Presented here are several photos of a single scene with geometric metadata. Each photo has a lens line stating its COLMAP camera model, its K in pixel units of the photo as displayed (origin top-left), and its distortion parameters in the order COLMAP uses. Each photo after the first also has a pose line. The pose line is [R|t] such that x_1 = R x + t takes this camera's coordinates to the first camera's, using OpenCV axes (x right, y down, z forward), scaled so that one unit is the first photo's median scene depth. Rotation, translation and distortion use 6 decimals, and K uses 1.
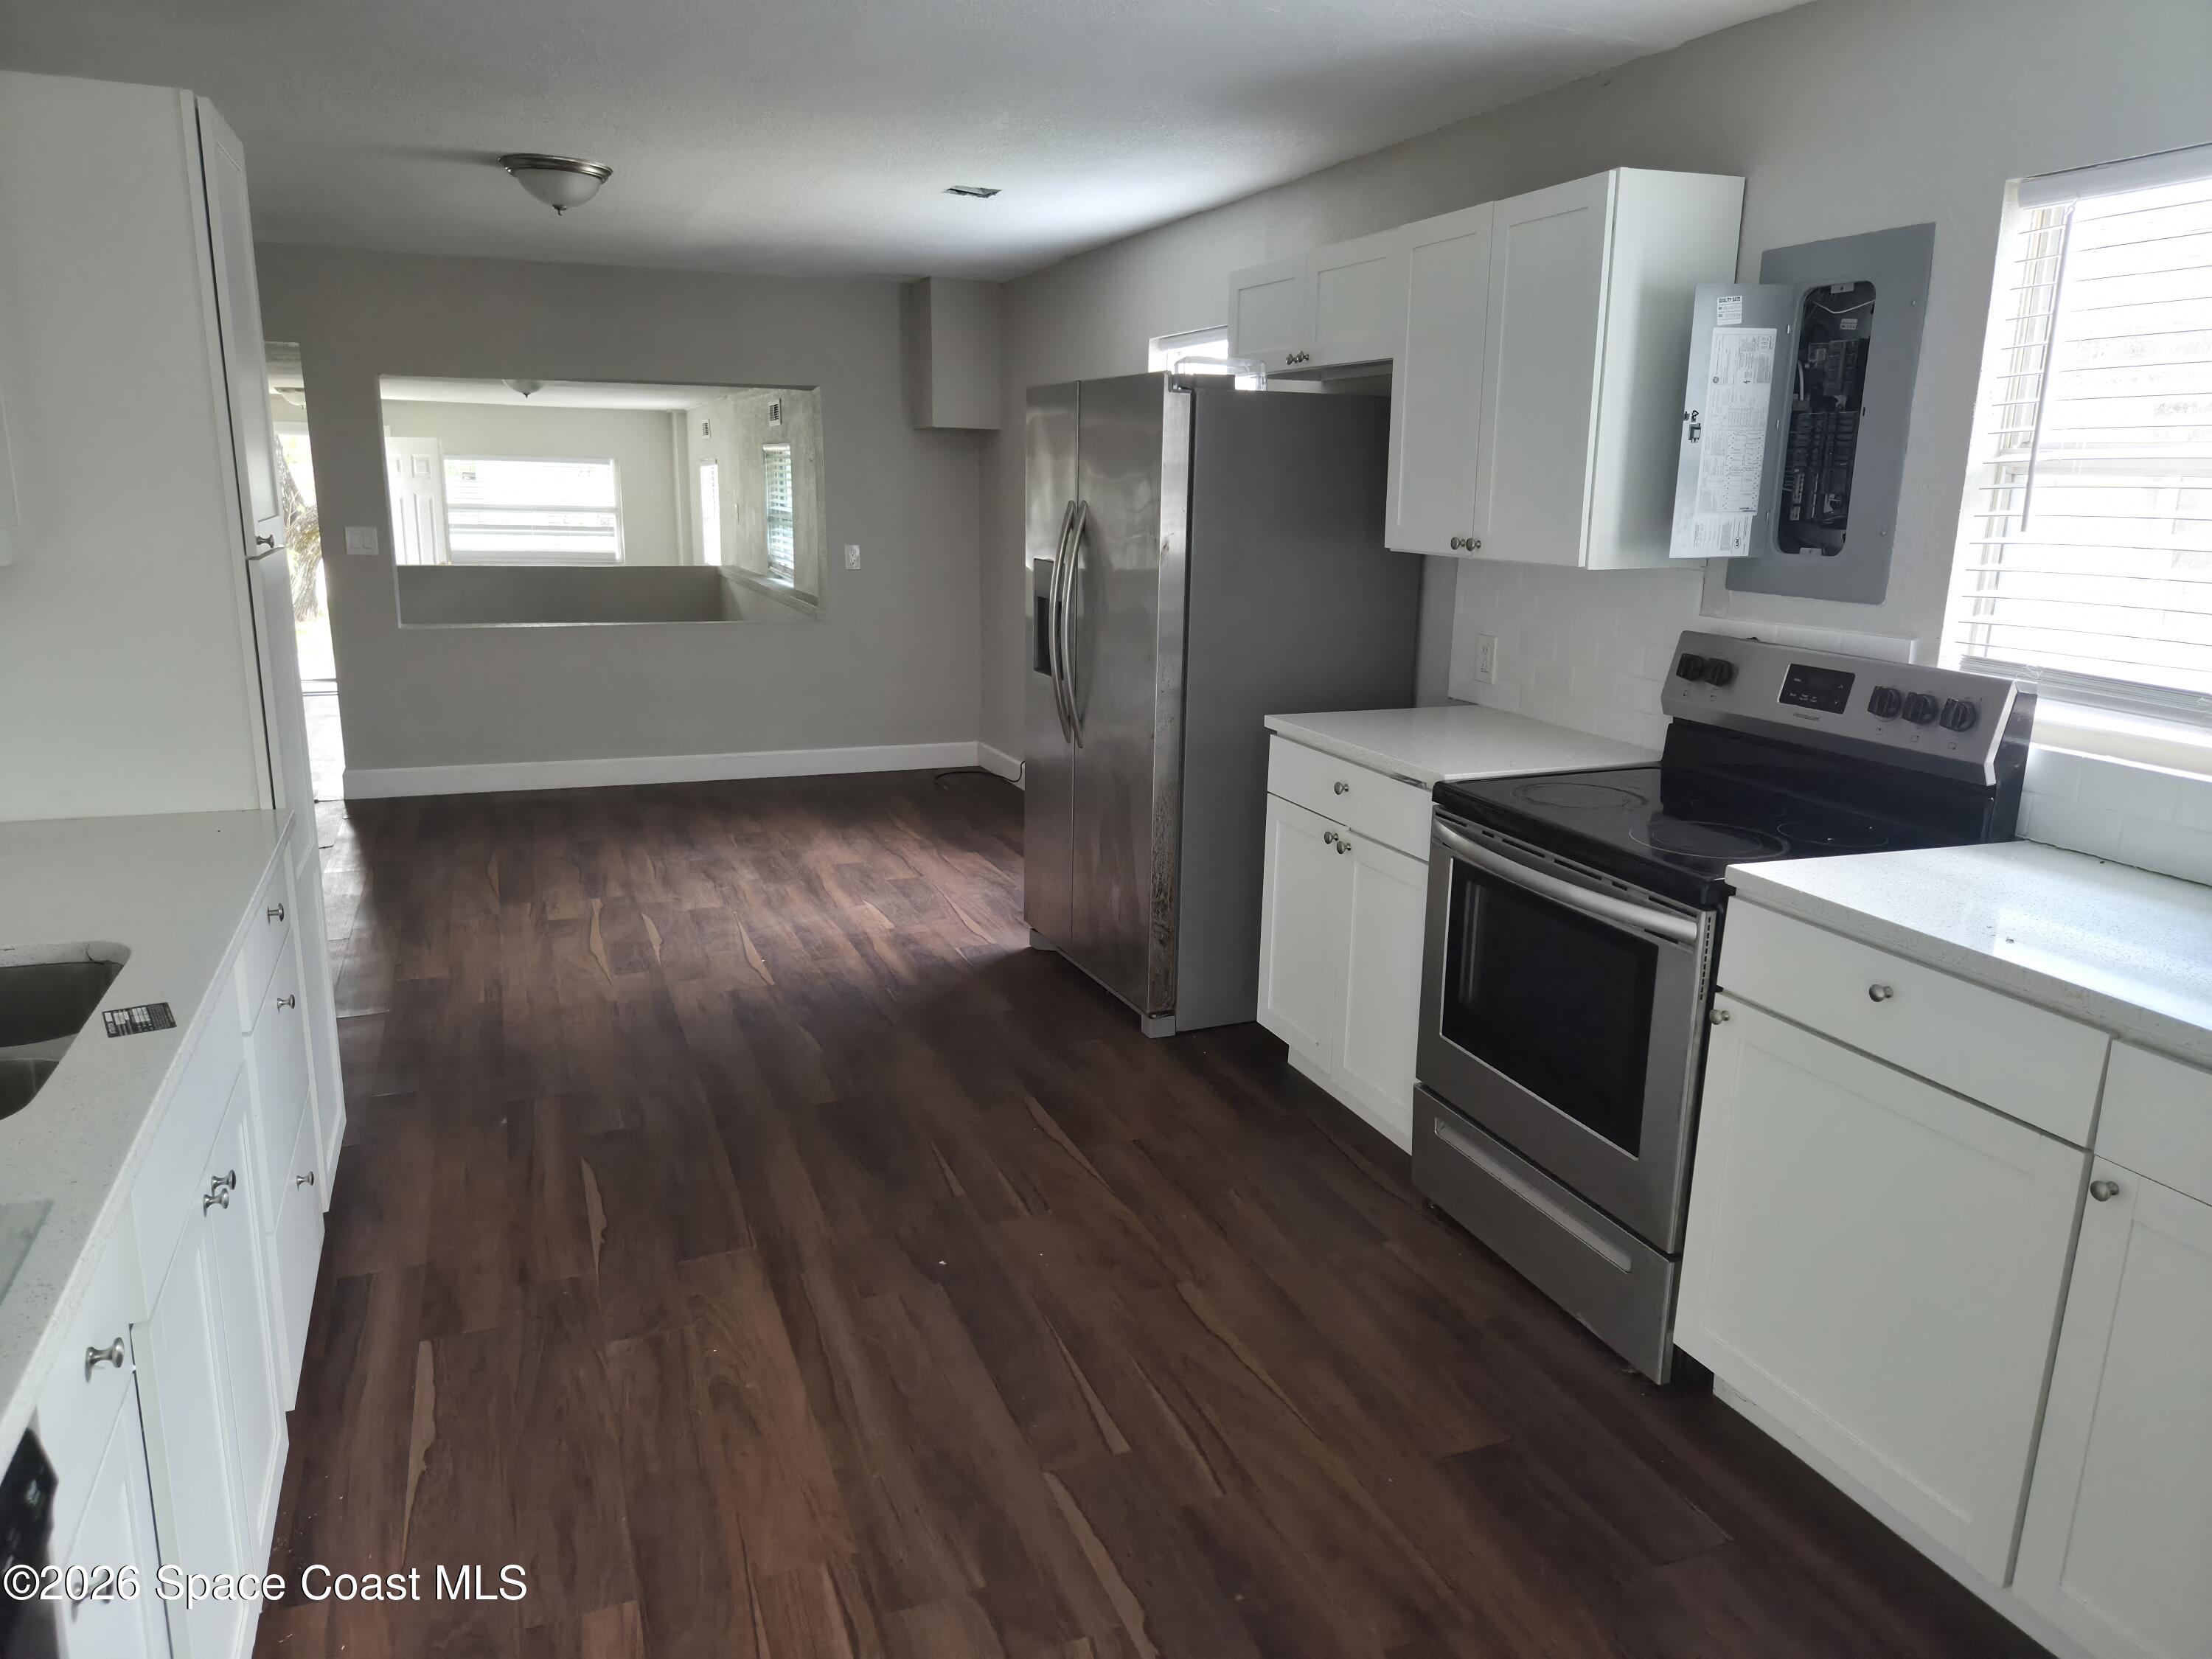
lens RADIAL K [[1471.1, 0, 1115.7], [0, 1471.1, 835.0], [0, 0, 1]] dist [0.085674, -0.081032]
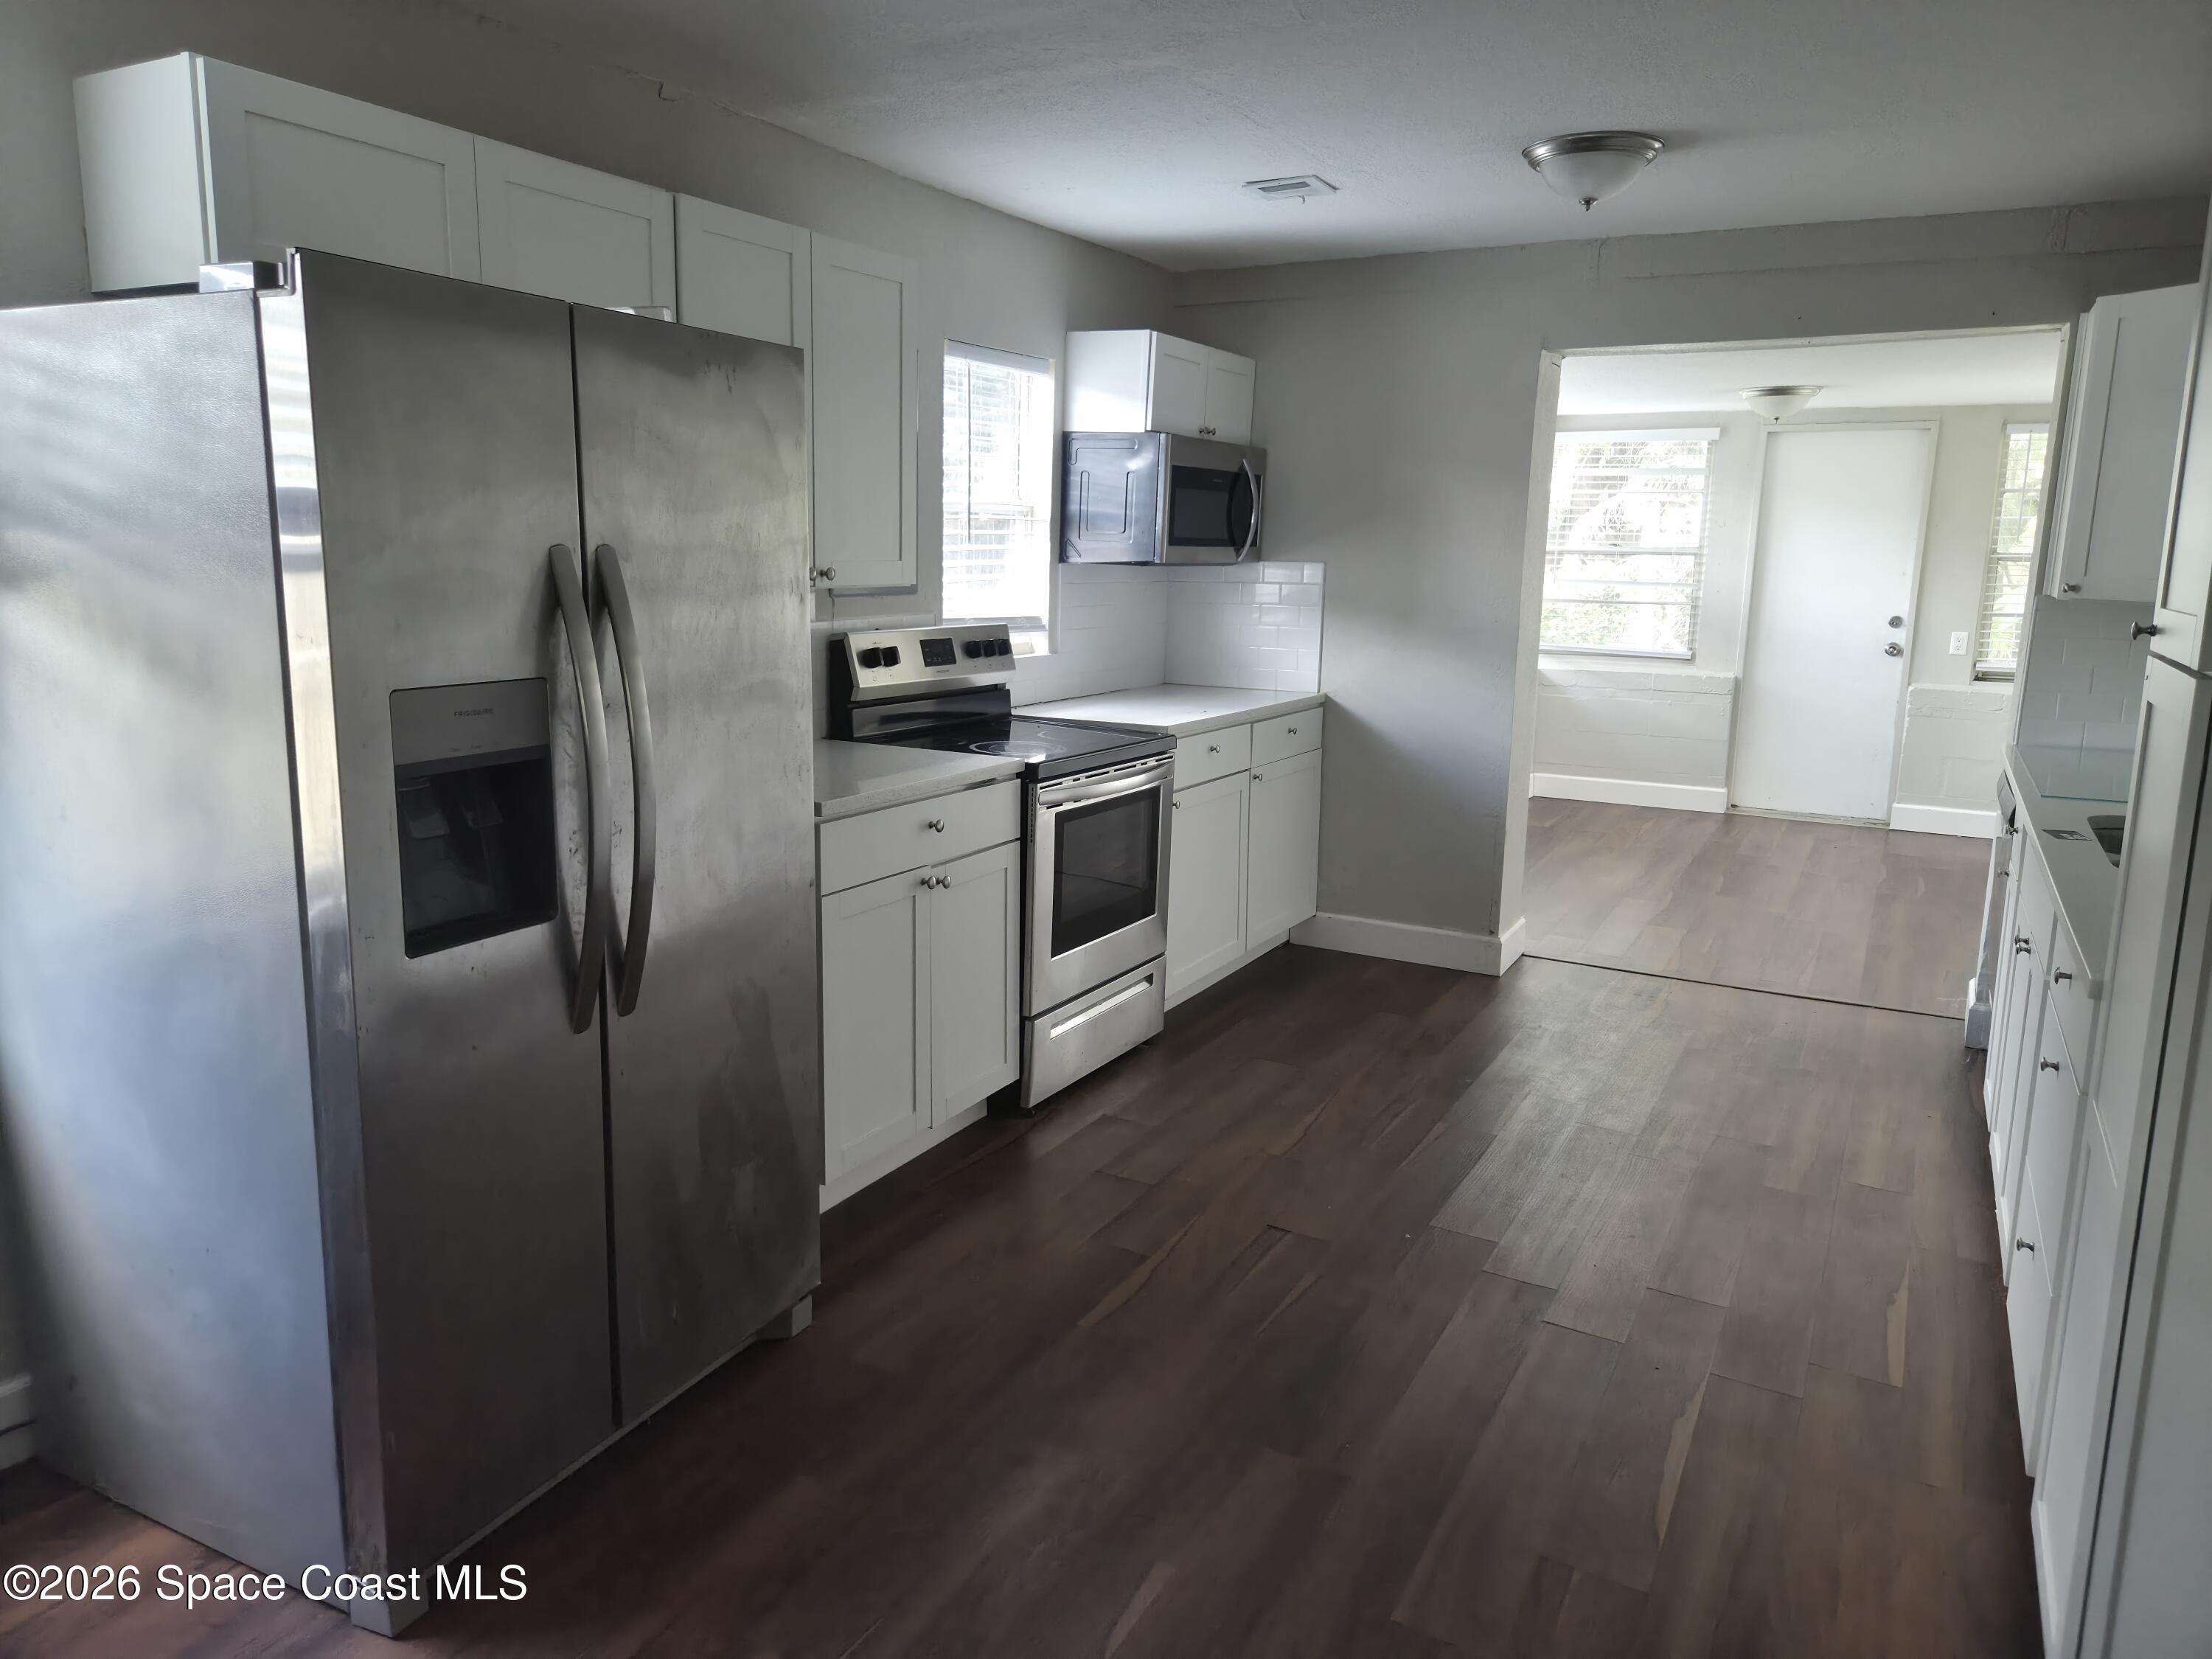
lens RADIAL K [[1481.4, 0, 1101.9], [0, 1481.4, 802.6], [0, 0, 1]] dist [0.058766, -0.000208]
pose [[-0.623709, -0.168876, 0.763196, -0.557335], [0.153752, 0.930802, 0.331614, -0.298760], [-0.766386, 0.324174, -0.554585, 1.226763]]
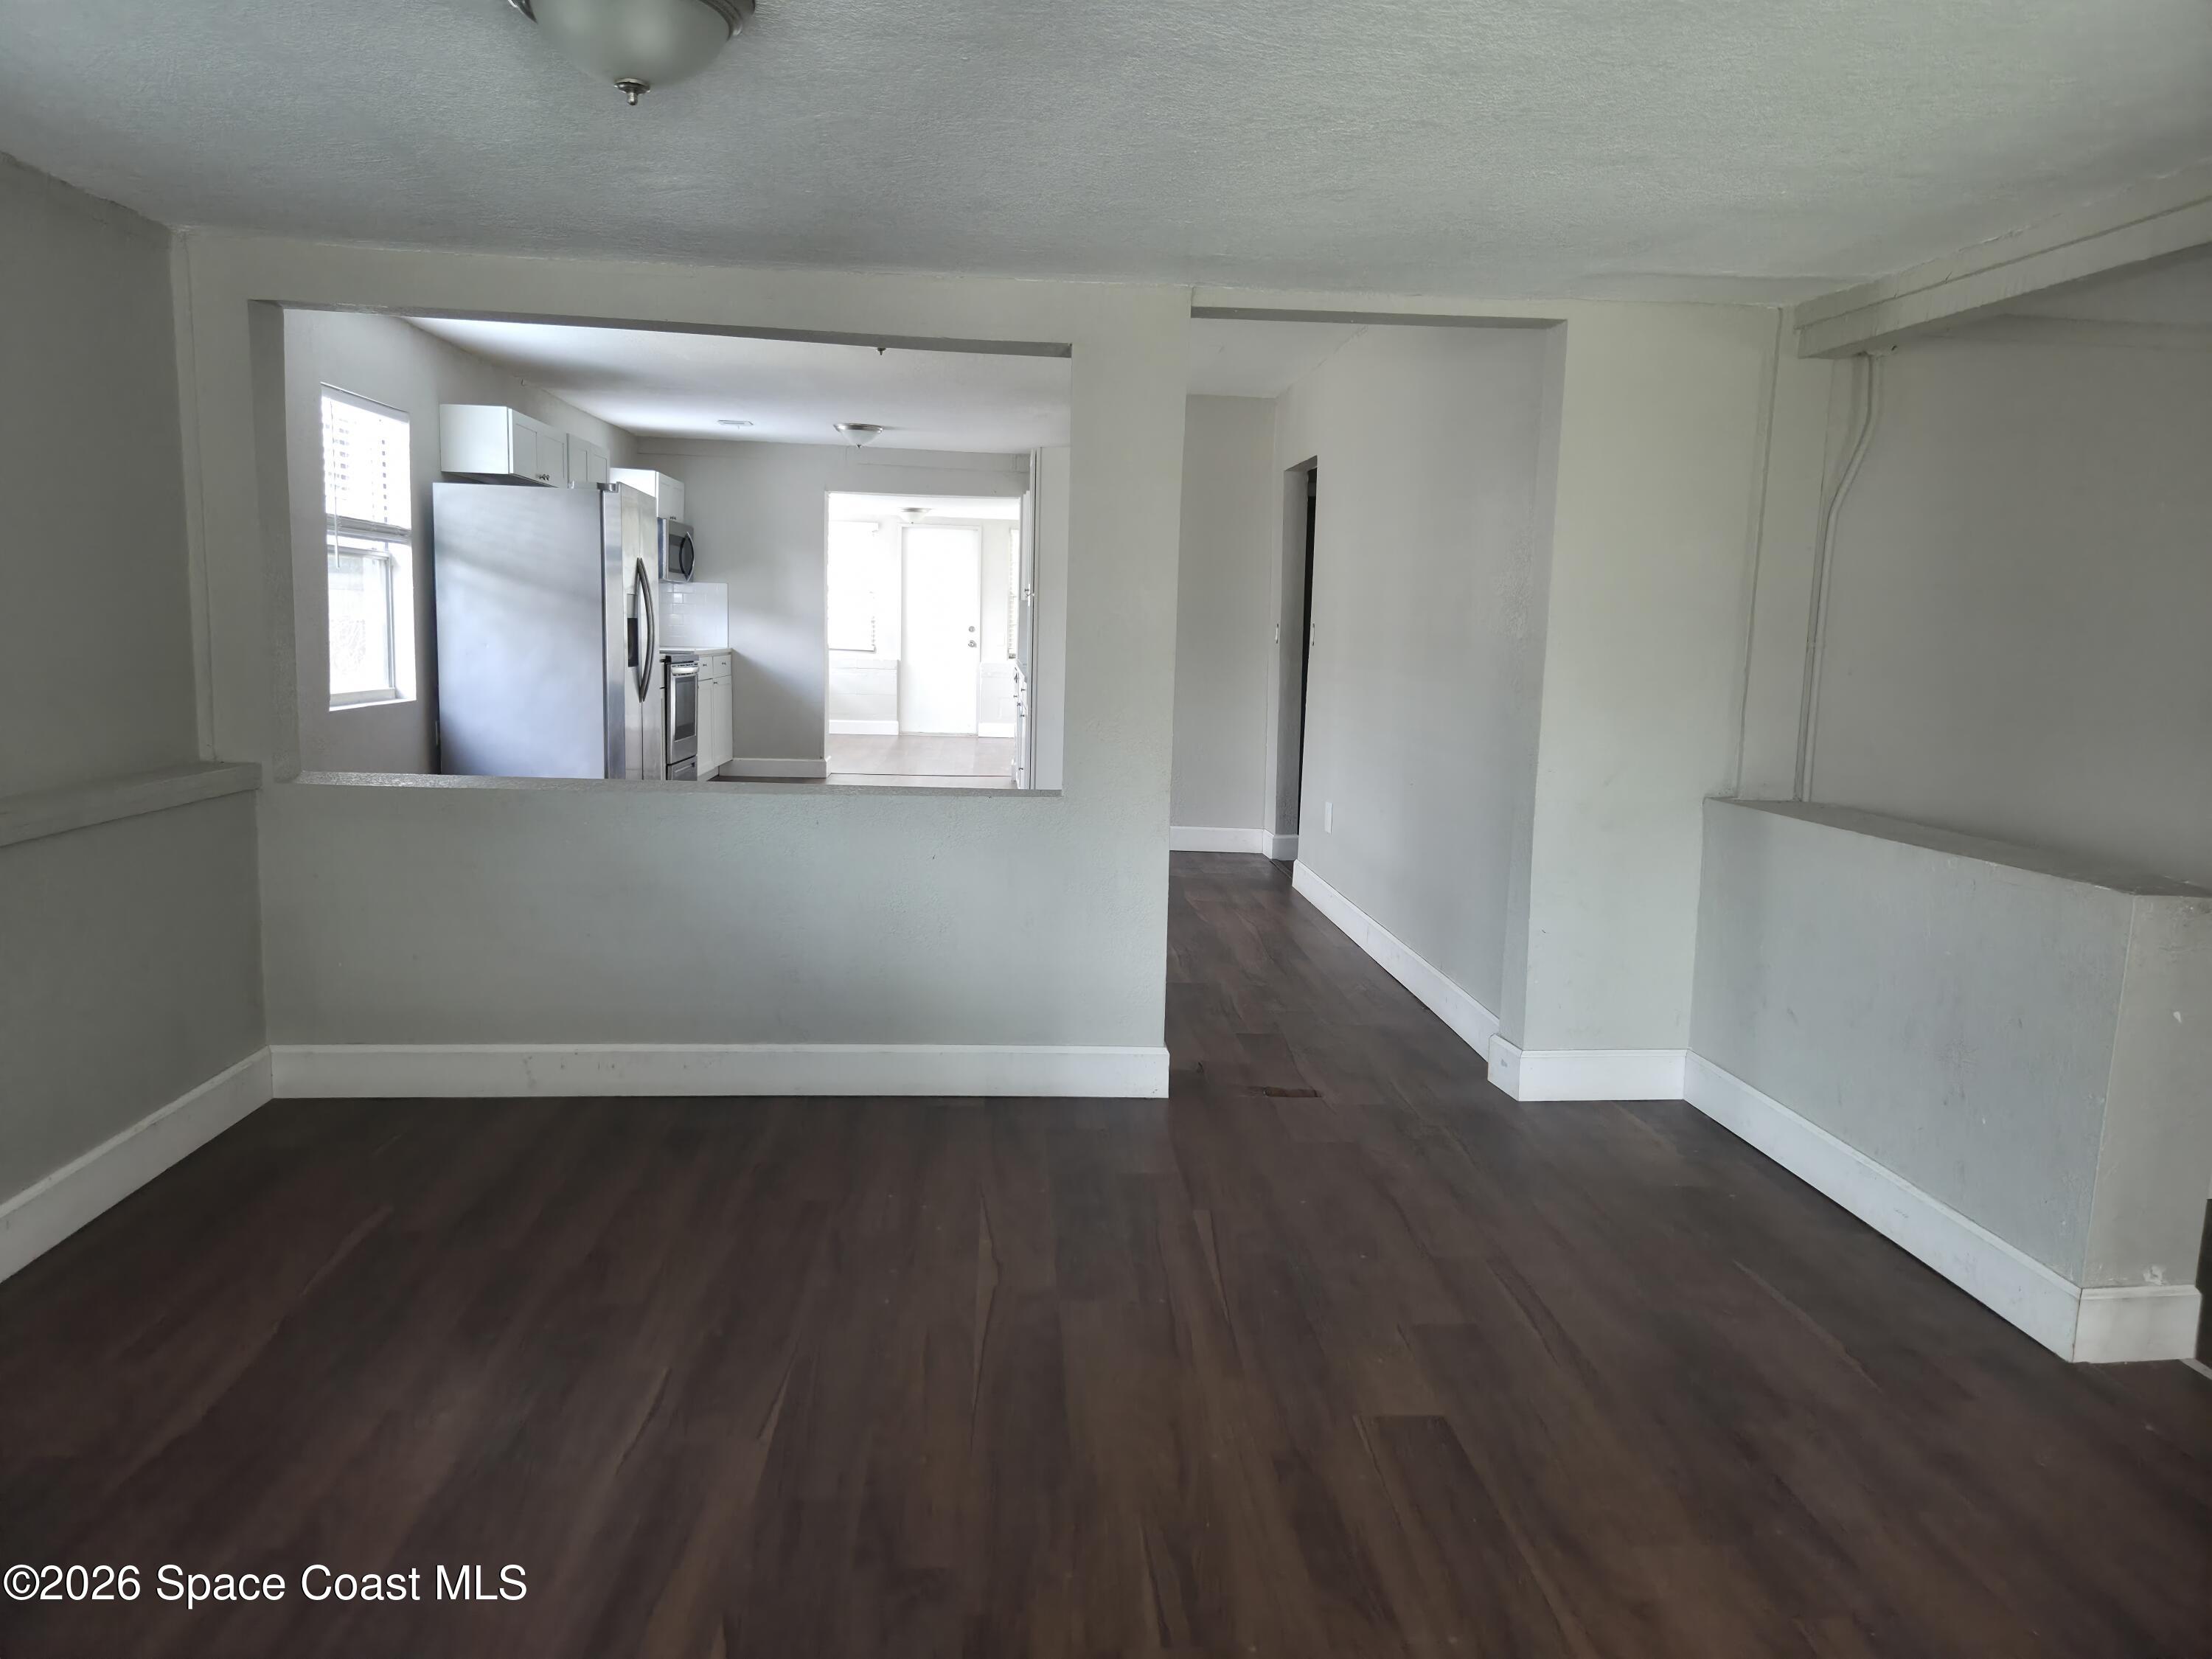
lens RADIAL K [[1471.1, 0, 1115.7], [0, 1471.1, 835.0], [0, 0, 1]] dist [0.085674, -0.081032]
pose [[-0.949604, -0.095157, 0.298659, -1.157609], [0.022647, 0.929489, 0.368154, -0.579372], [-0.312633, 0.356365, -0.880491, 2.586881]]
